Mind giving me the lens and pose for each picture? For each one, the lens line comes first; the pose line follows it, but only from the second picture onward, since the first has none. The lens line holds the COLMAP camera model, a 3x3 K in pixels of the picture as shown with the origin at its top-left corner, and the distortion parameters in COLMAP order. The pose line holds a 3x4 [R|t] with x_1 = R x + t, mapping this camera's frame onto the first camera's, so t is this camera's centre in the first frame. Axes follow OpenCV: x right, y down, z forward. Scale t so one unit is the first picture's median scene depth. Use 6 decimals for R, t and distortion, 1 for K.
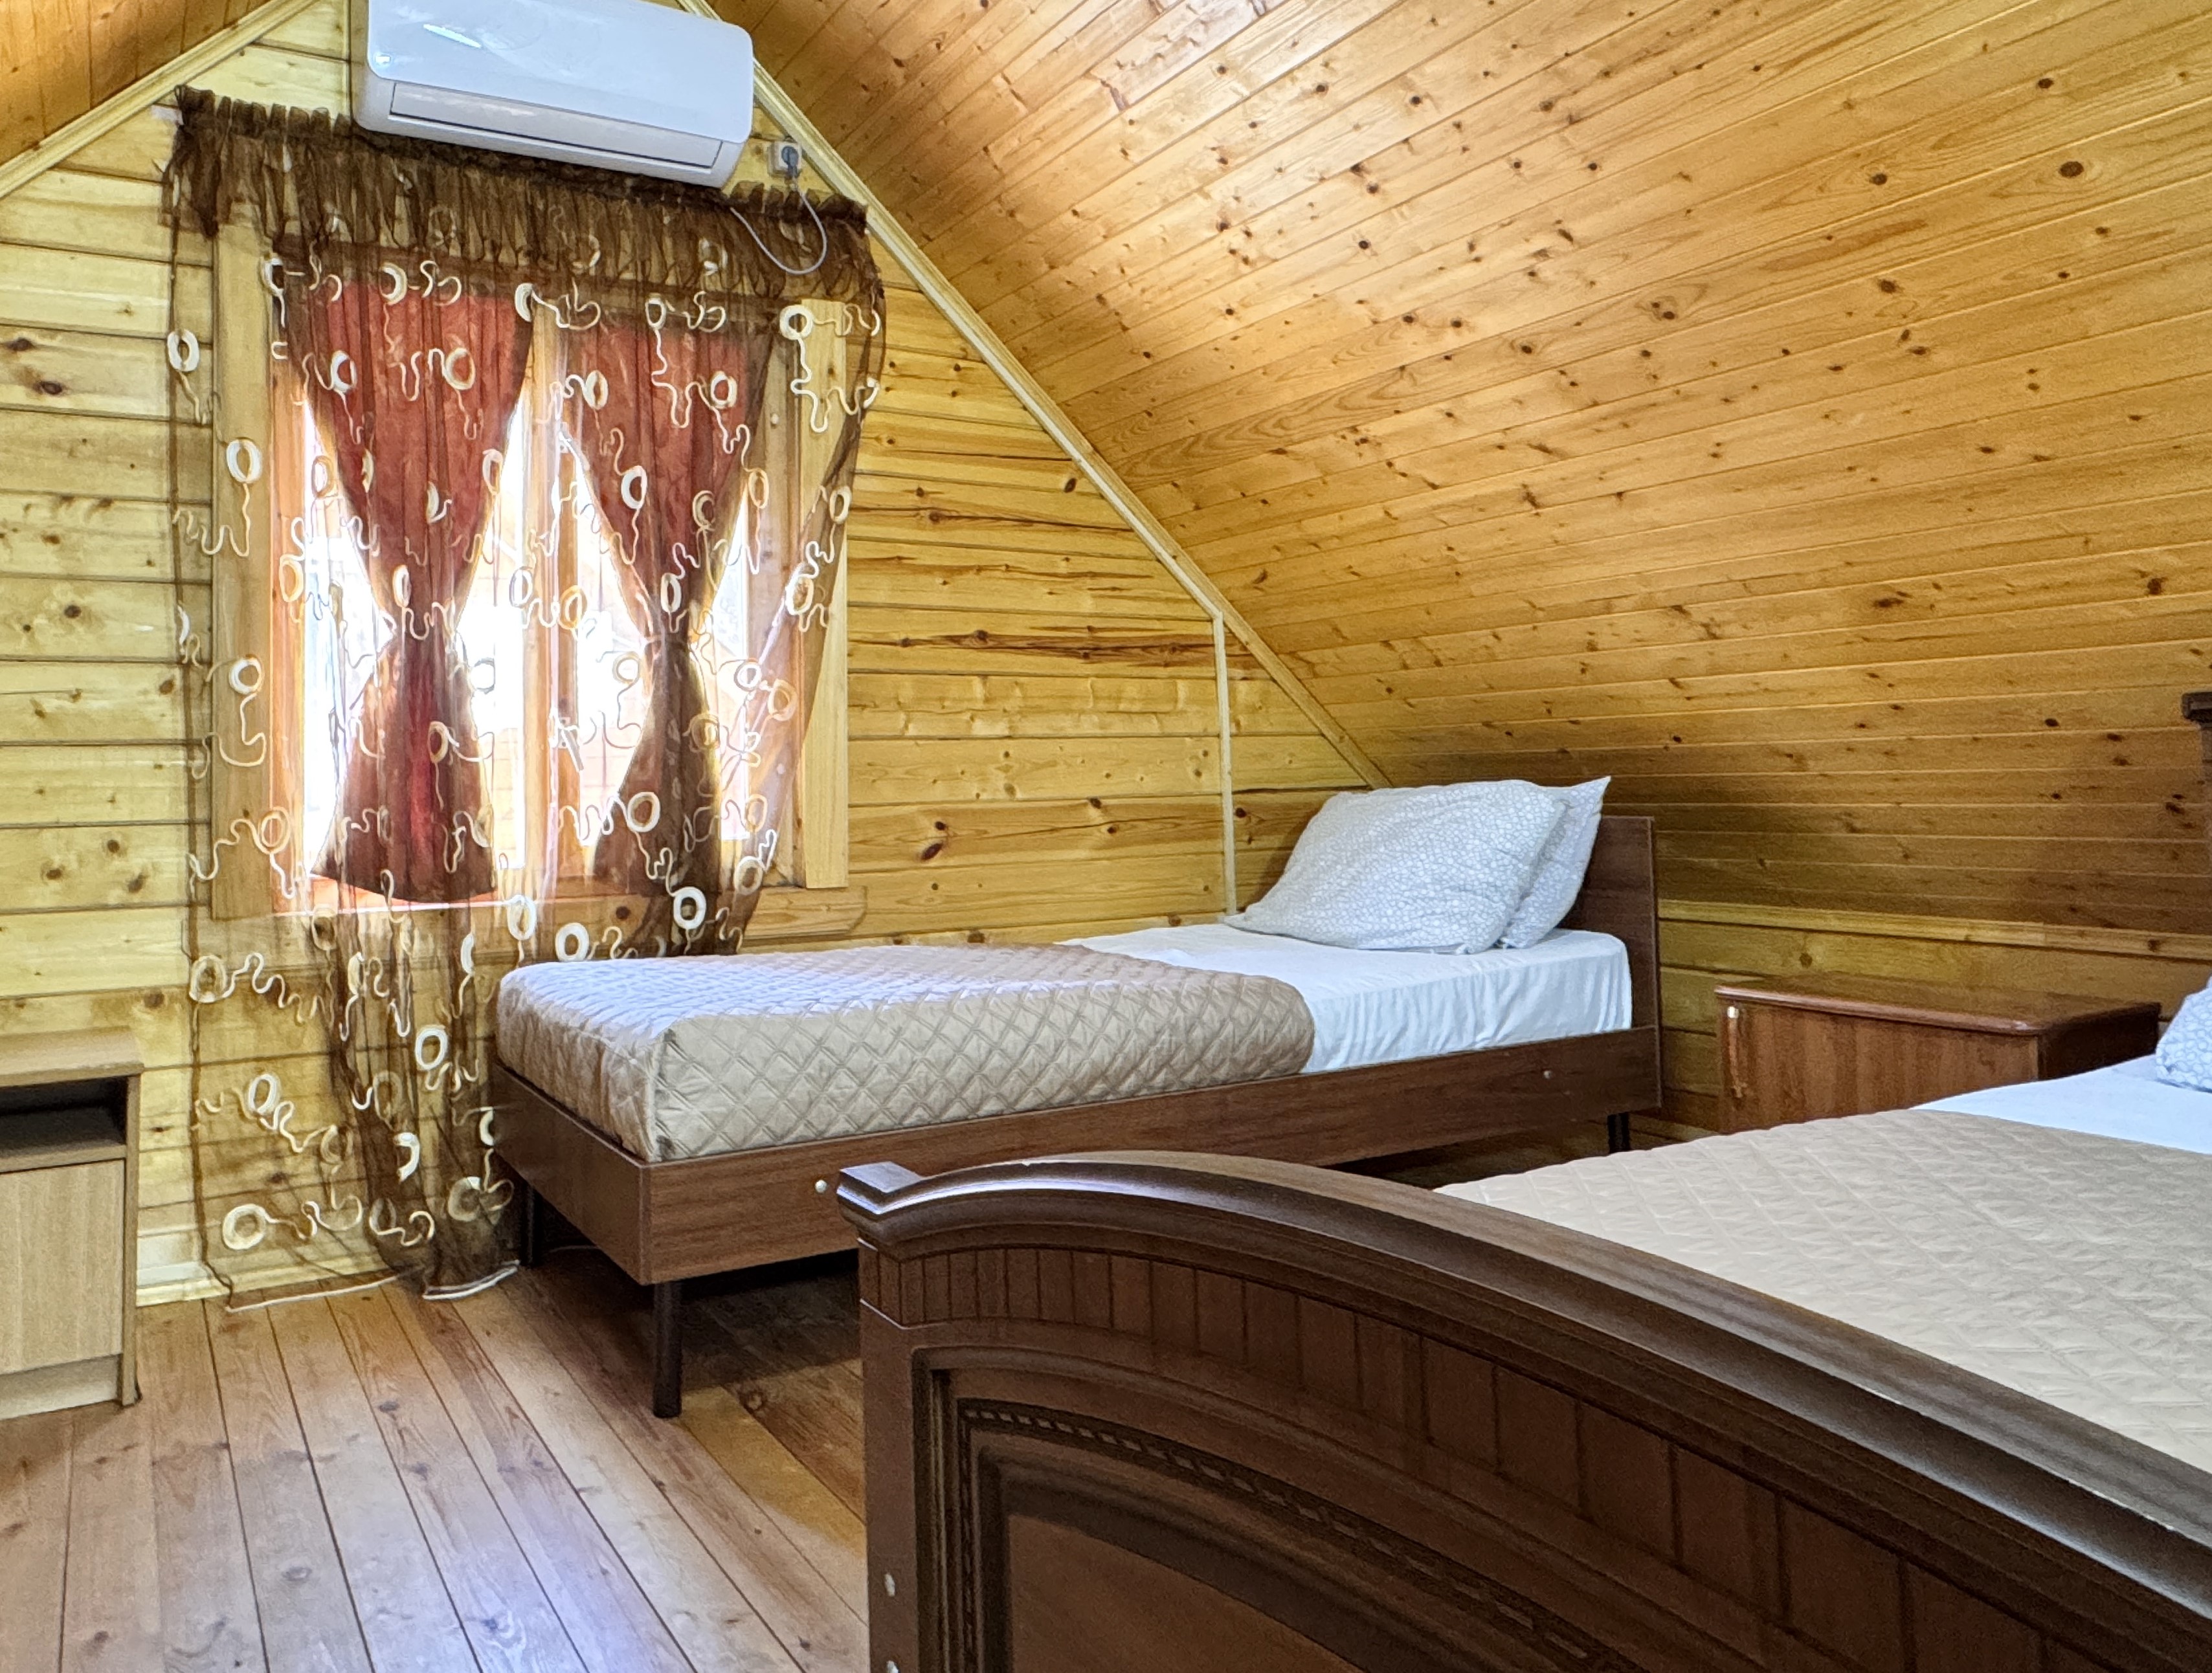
lens RADIAL K [[1606.2, 0, 1106.0], [0, 1606.2, 836.5], [0, 0, 1]] dist [0.000152, -0.000852]
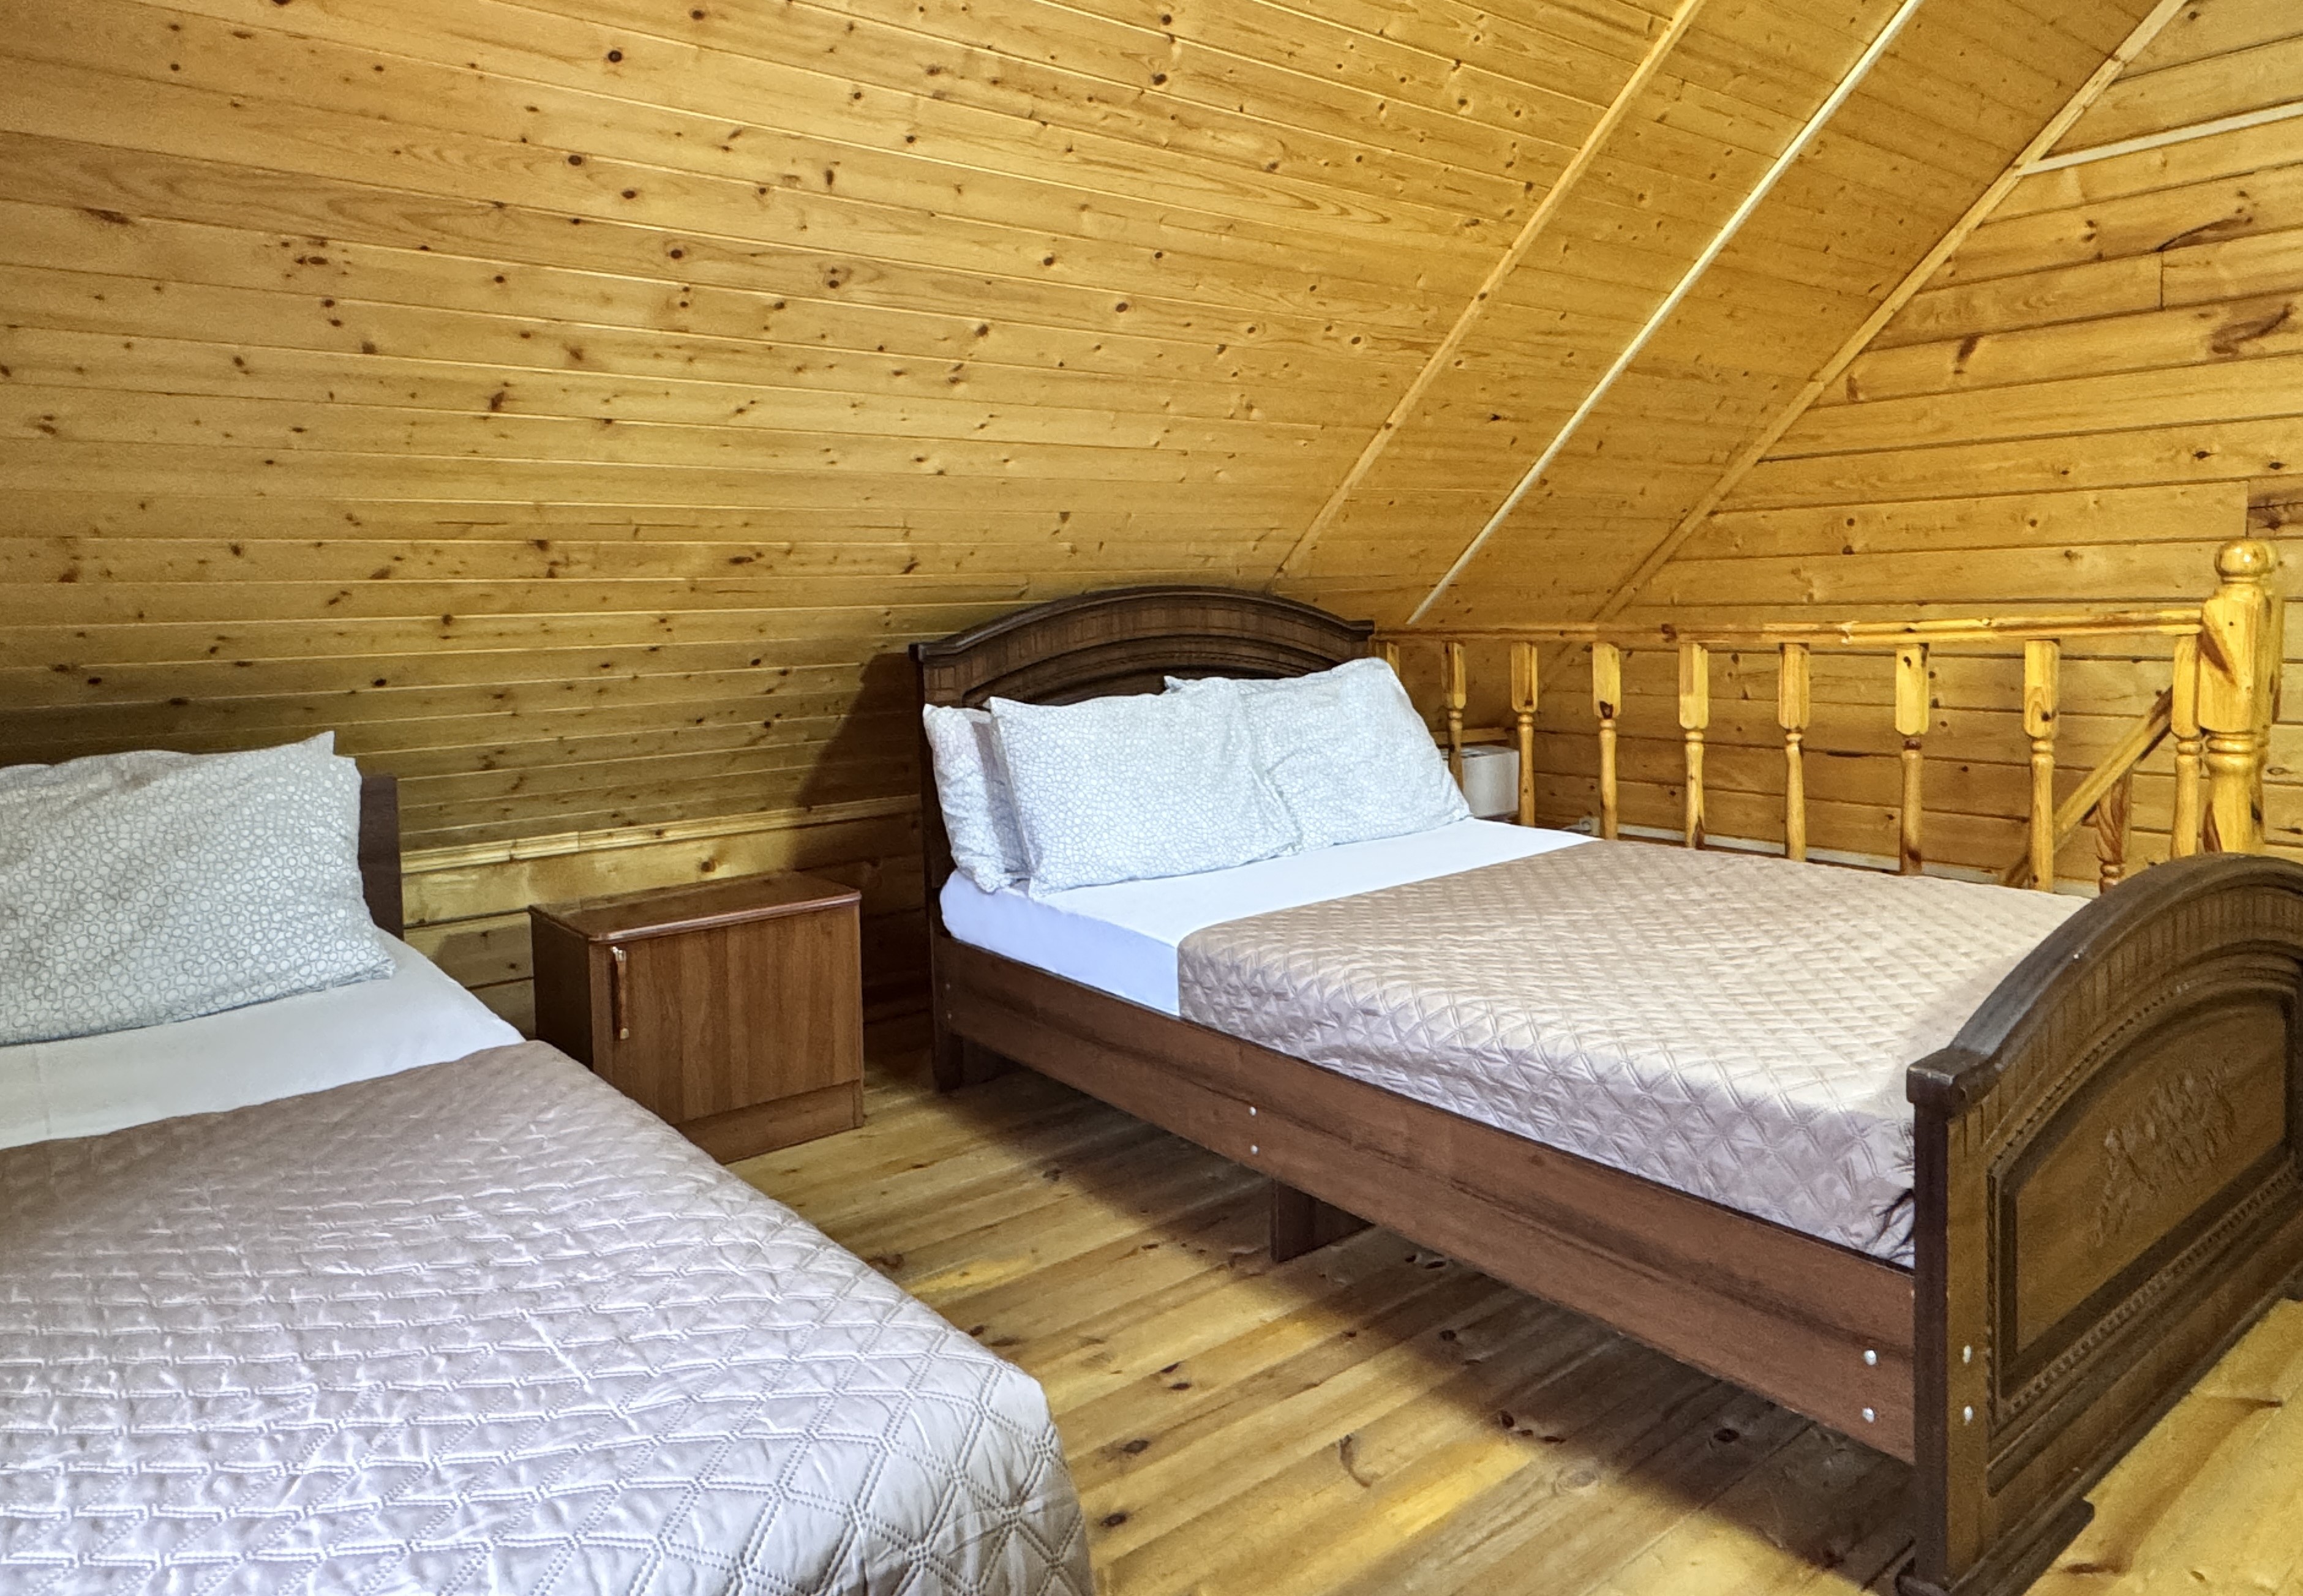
lens RADIAL K [[1465.0, 0, 1151.5], [0, 1465.0, 798.0], [0, 0, 1]] dist [0.000396, 0.000362]
pose [[-0.124248, -0.112707, 0.985829, -0.564963], [0.055415, 0.991189, 0.120304, -0.082995], [-0.990703, 0.069577, -0.116908, 0.804140]]
